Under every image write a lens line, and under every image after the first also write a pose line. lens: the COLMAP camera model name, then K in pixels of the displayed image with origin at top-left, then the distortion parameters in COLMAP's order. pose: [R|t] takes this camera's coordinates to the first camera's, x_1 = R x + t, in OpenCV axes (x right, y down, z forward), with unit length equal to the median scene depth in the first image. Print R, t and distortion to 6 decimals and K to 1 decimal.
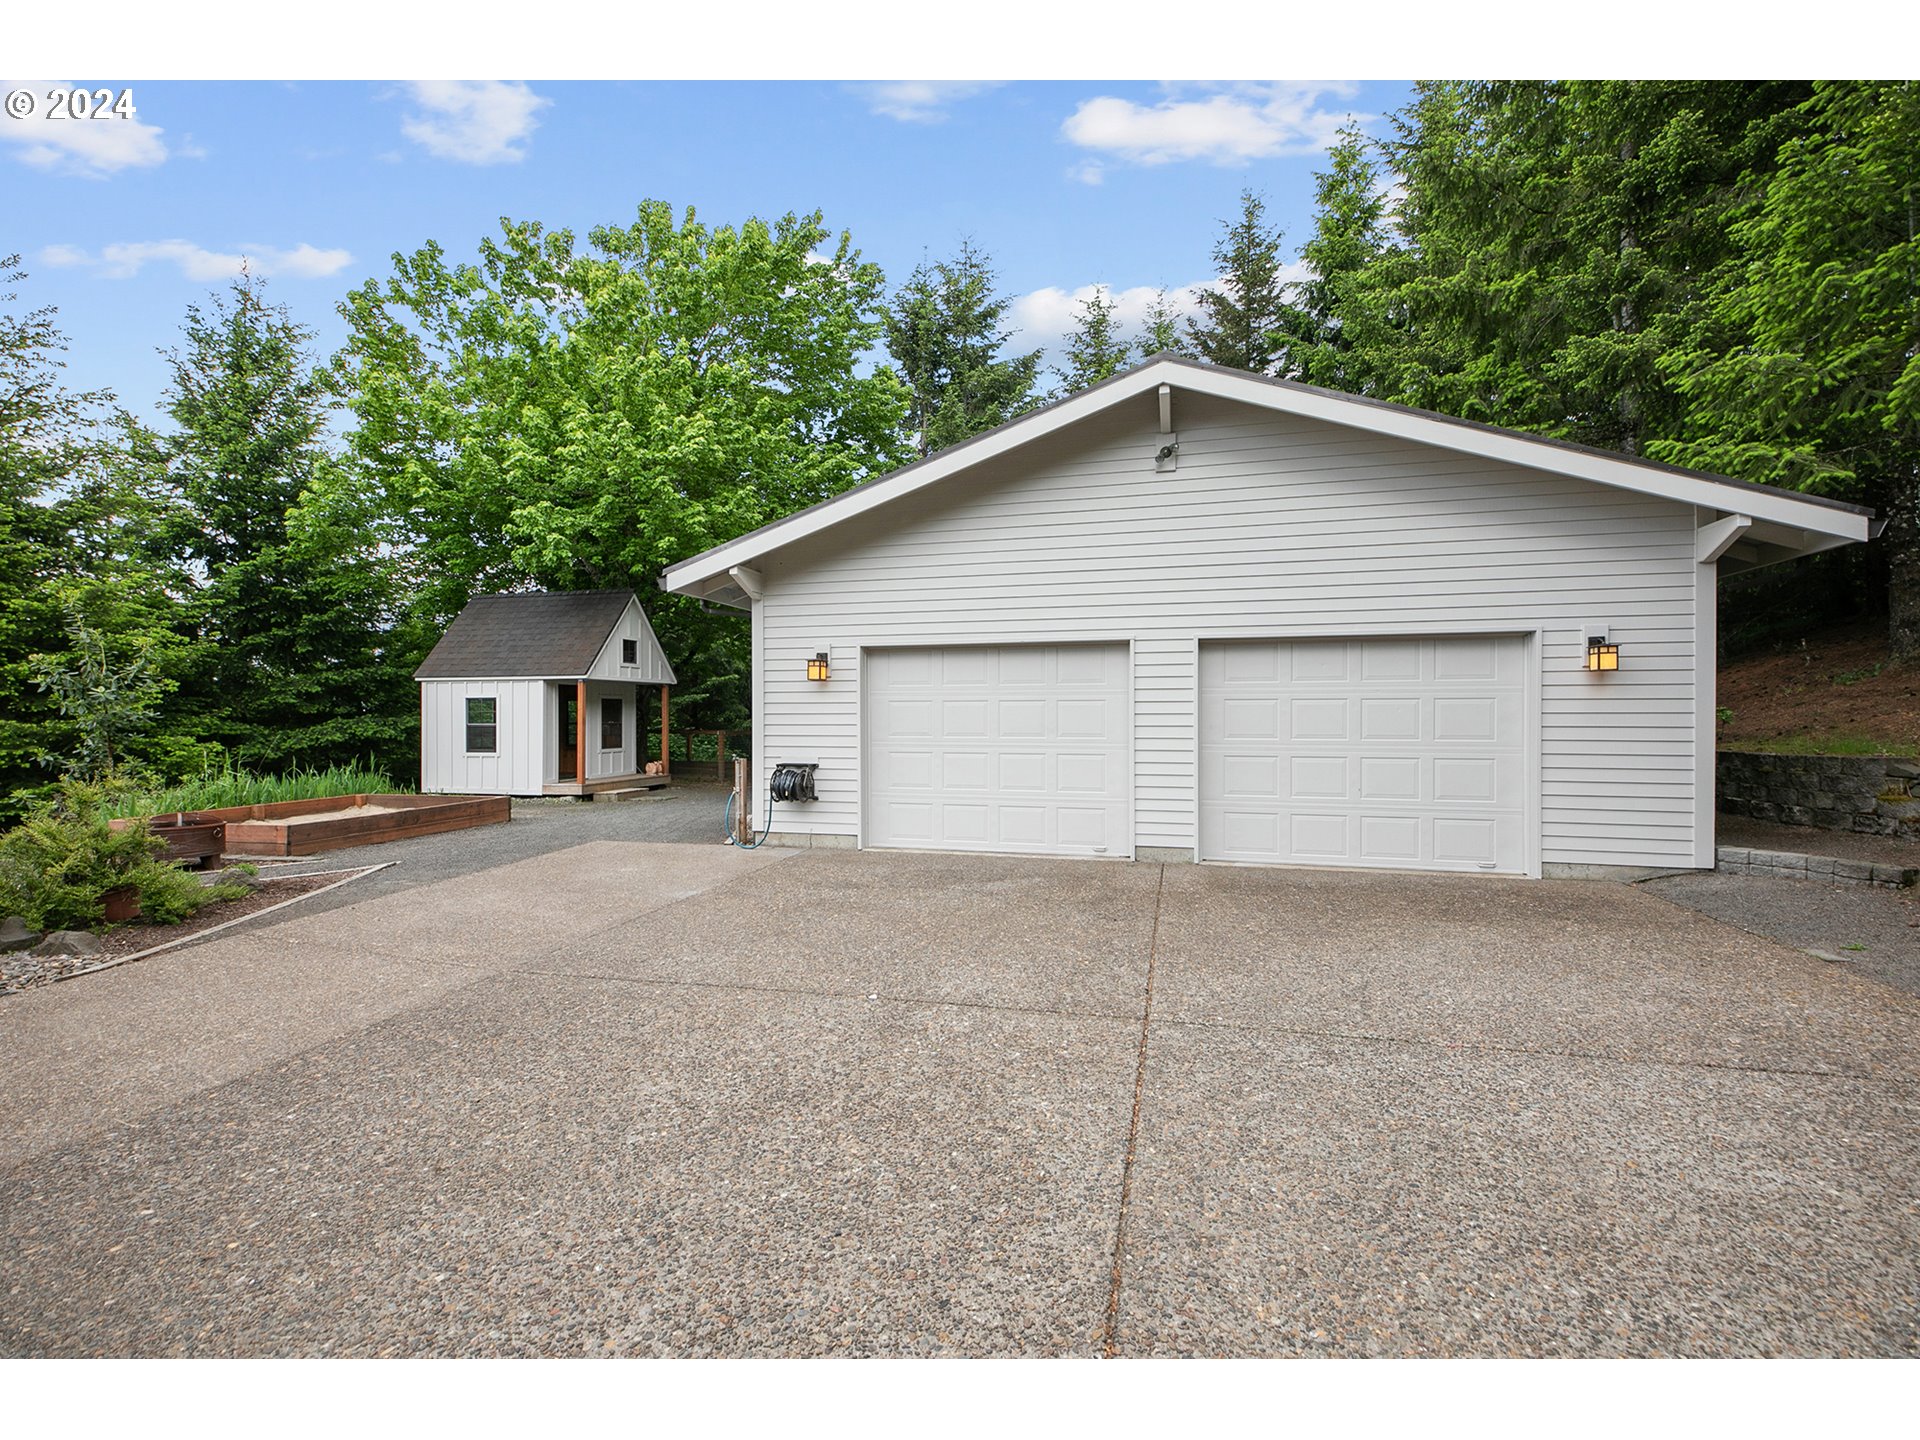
lens RADIAL K [[849.5, 0, 964.5], [0, 849.5, 720.5], [0, 0, 1]] dist [0.019113, -0.012012]
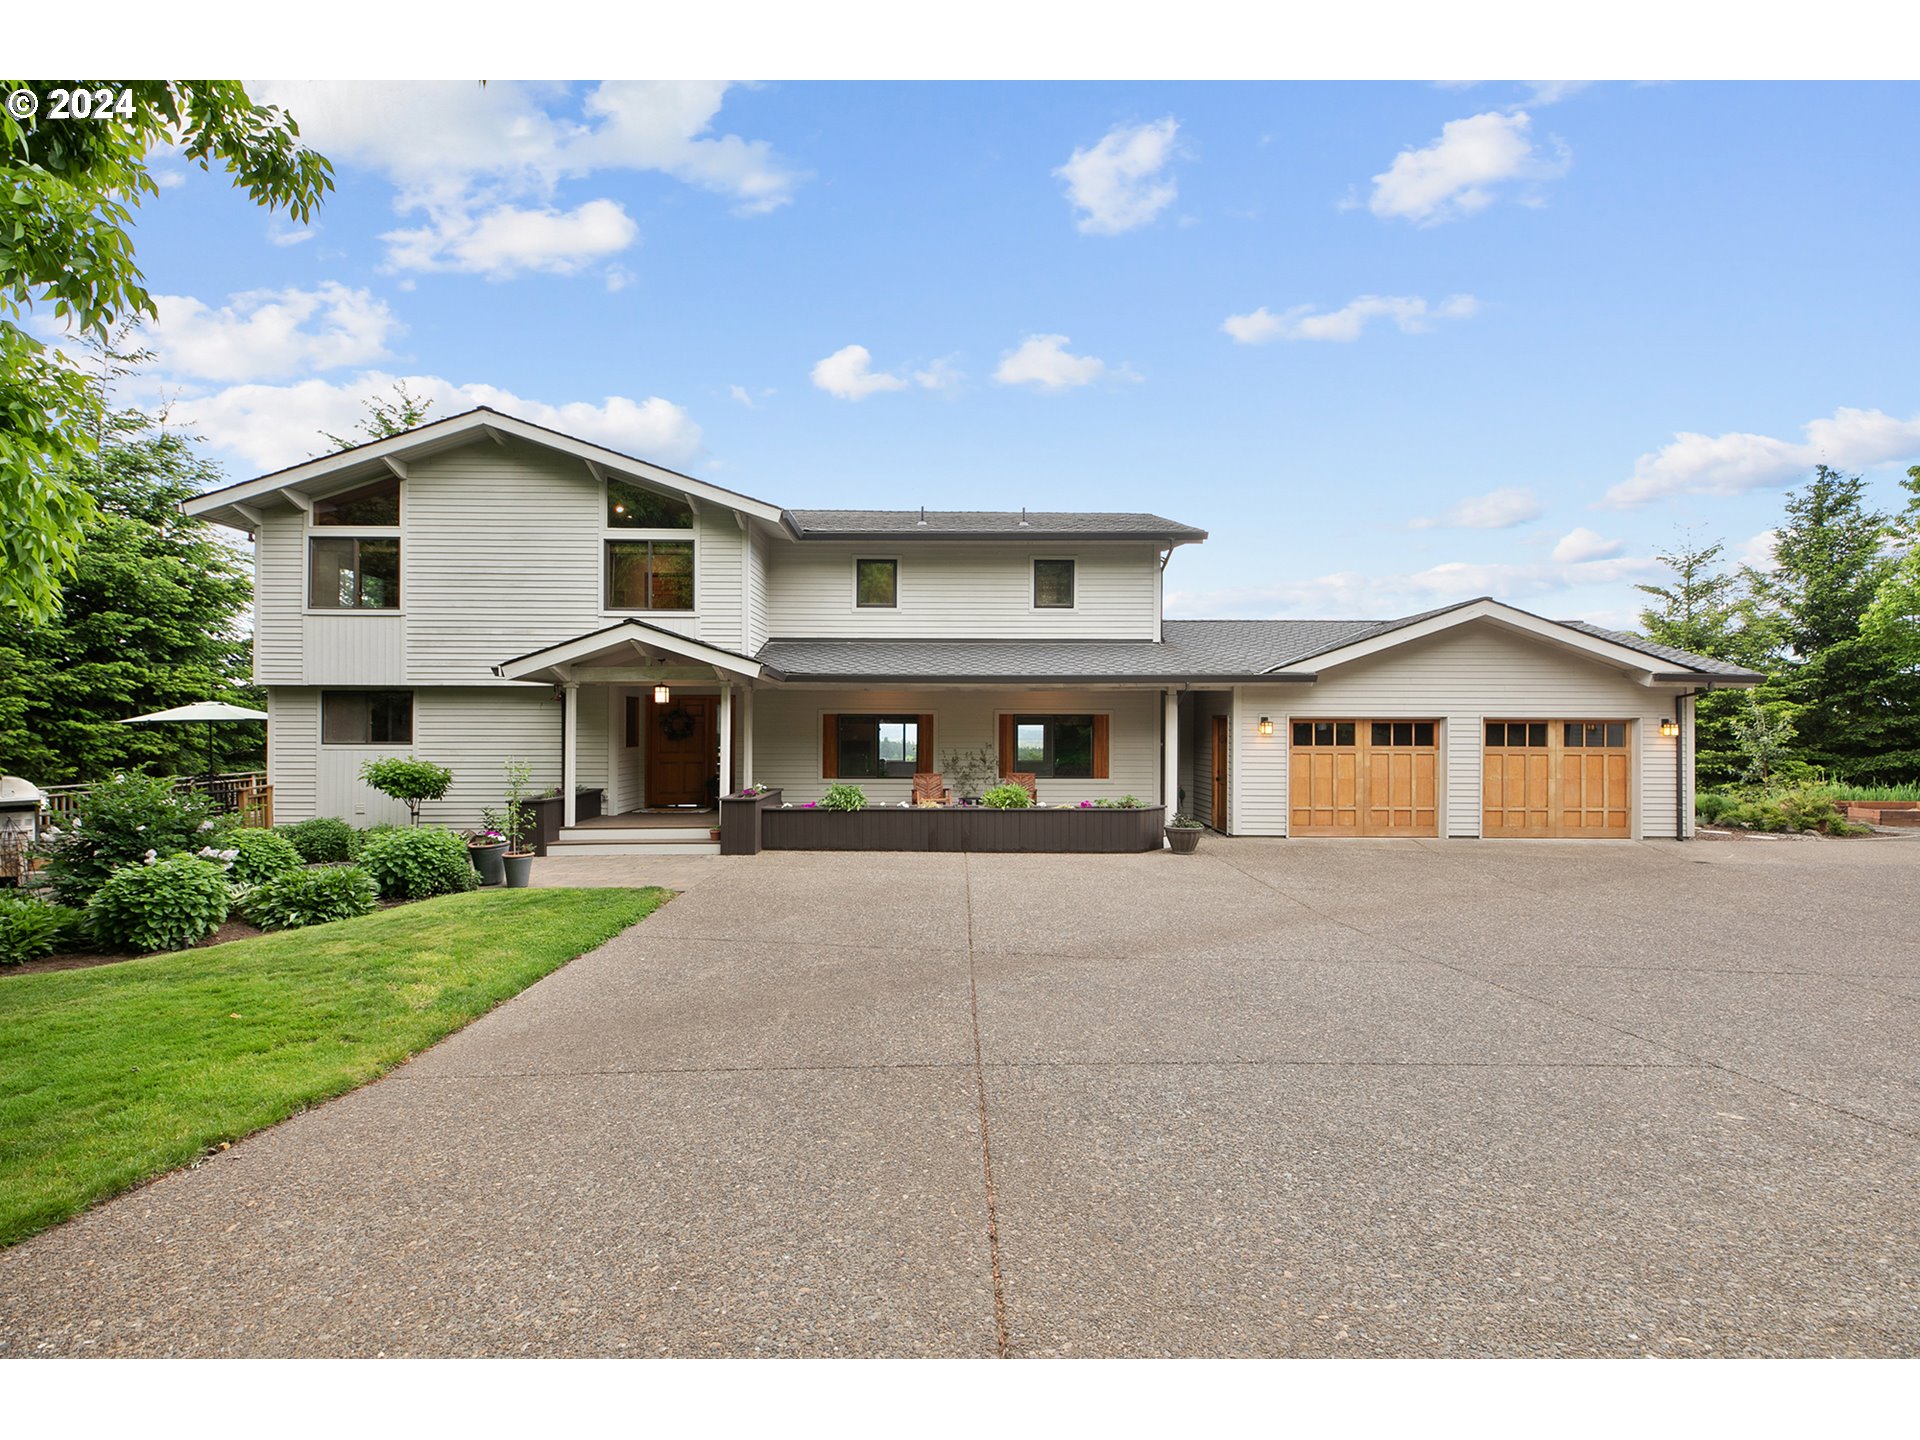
lens RADIAL K [[849.5, 0, 964.5], [0, 849.5, 720.5], [0, 0, 1]] dist [0.019113, -0.012012]
pose [[0.125920, -0.006931, -0.992016, 0.564664], [-0.010120, 0.999915, -0.008270, -0.030186], [0.991989, 0.011081, 0.125839, -0.841490]]
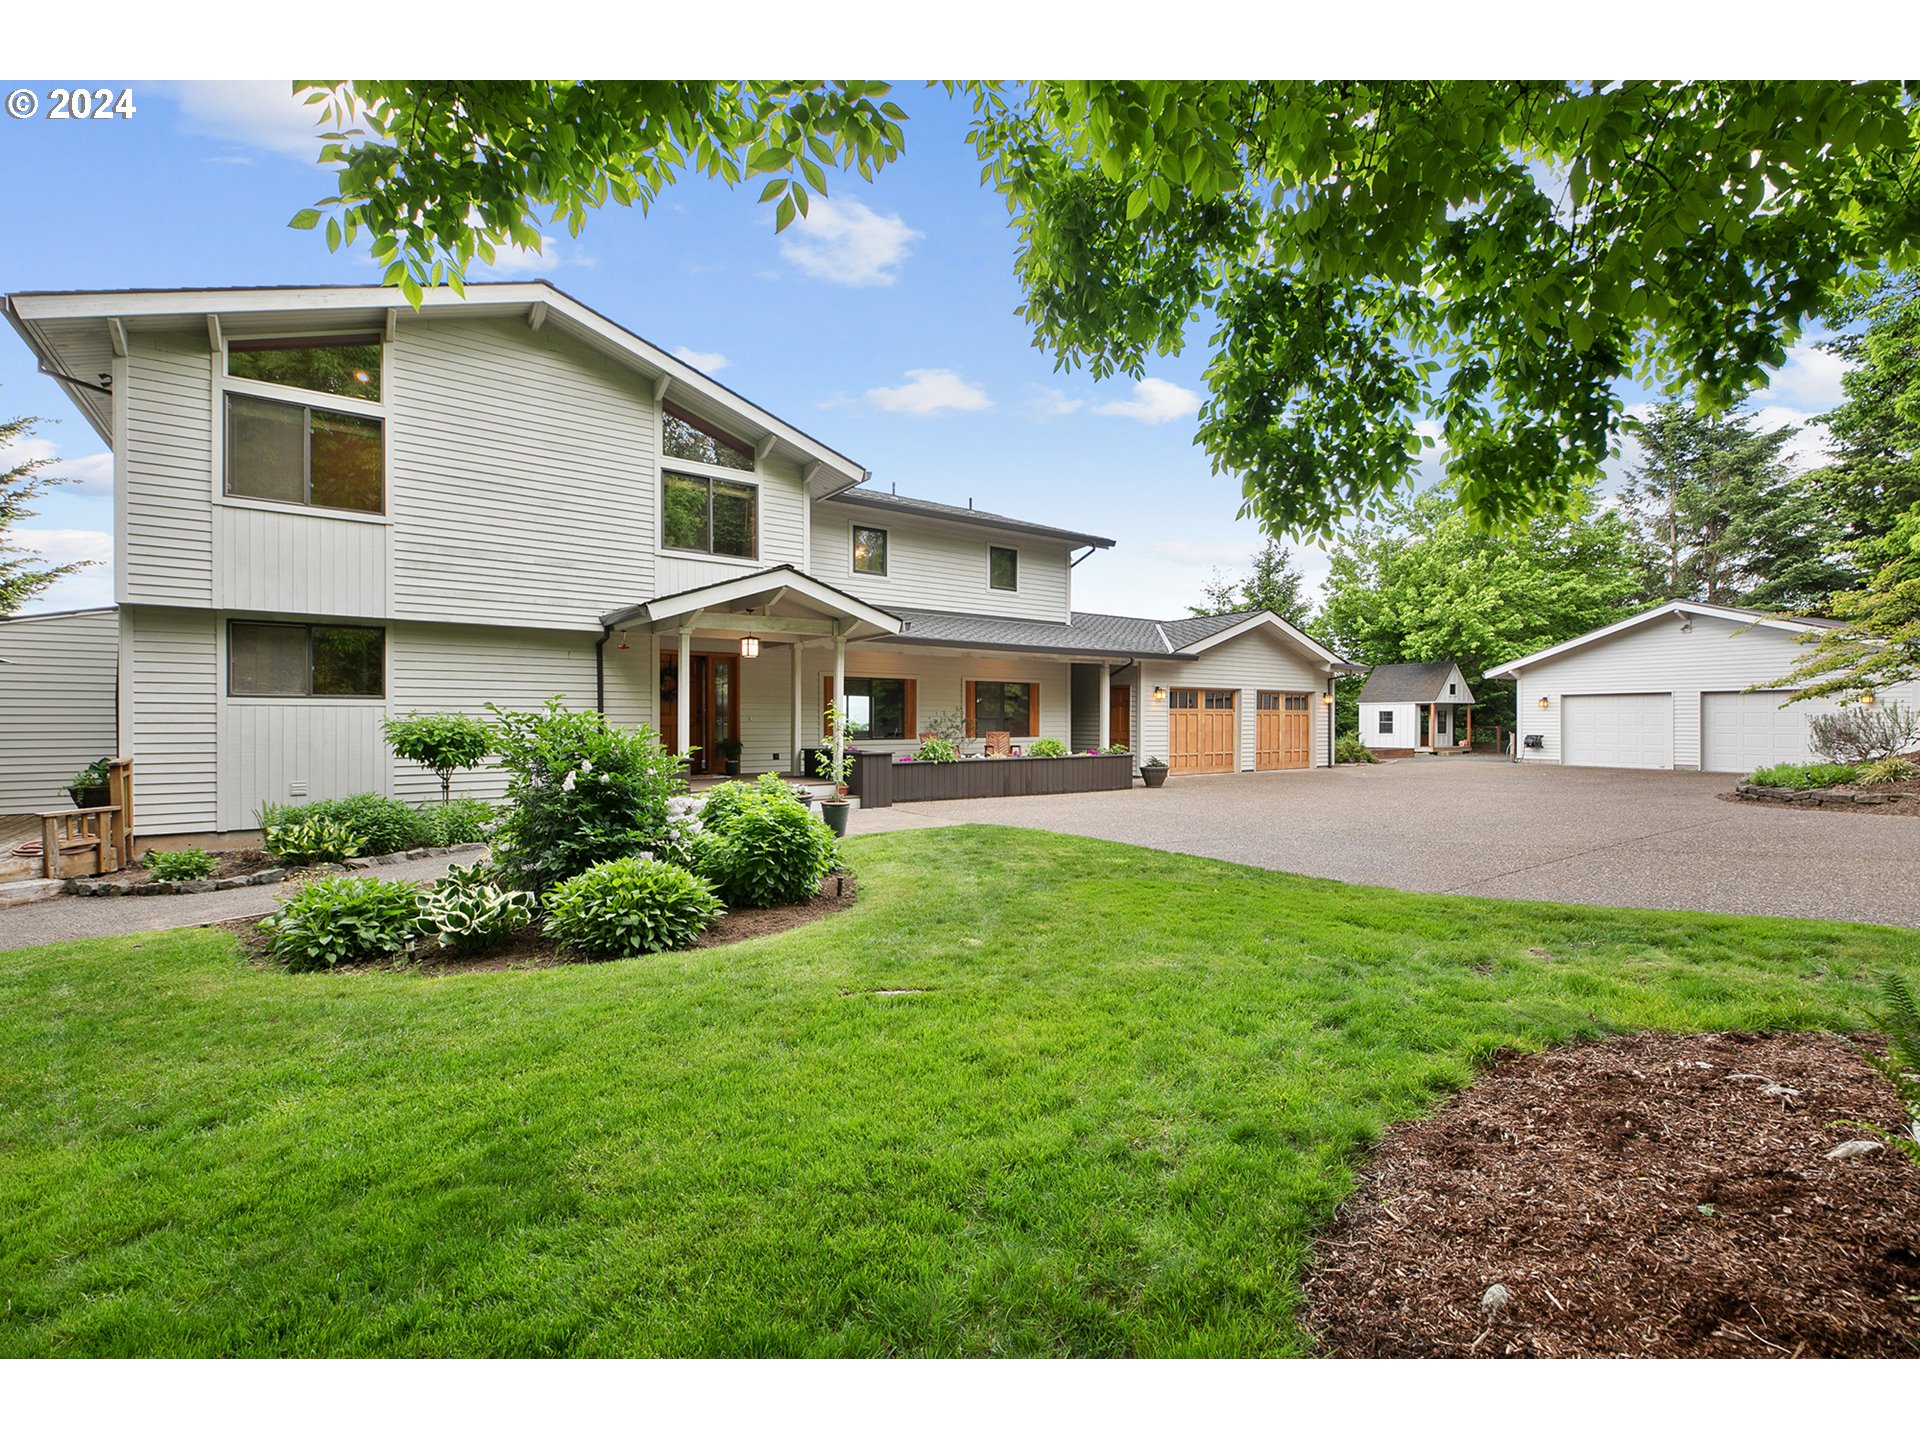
lens RADIAL K [[849.5, 0, 964.5], [0, 849.5, 720.5], [0, 0, 1]] dist [0.019113, -0.012012]
pose [[0.682780, 0.002907, -0.730619, 0.377293], [-0.006803, 0.999974, -0.002378, 0.013719], [0.730593, 0.006594, 0.682782, -1.507032]]
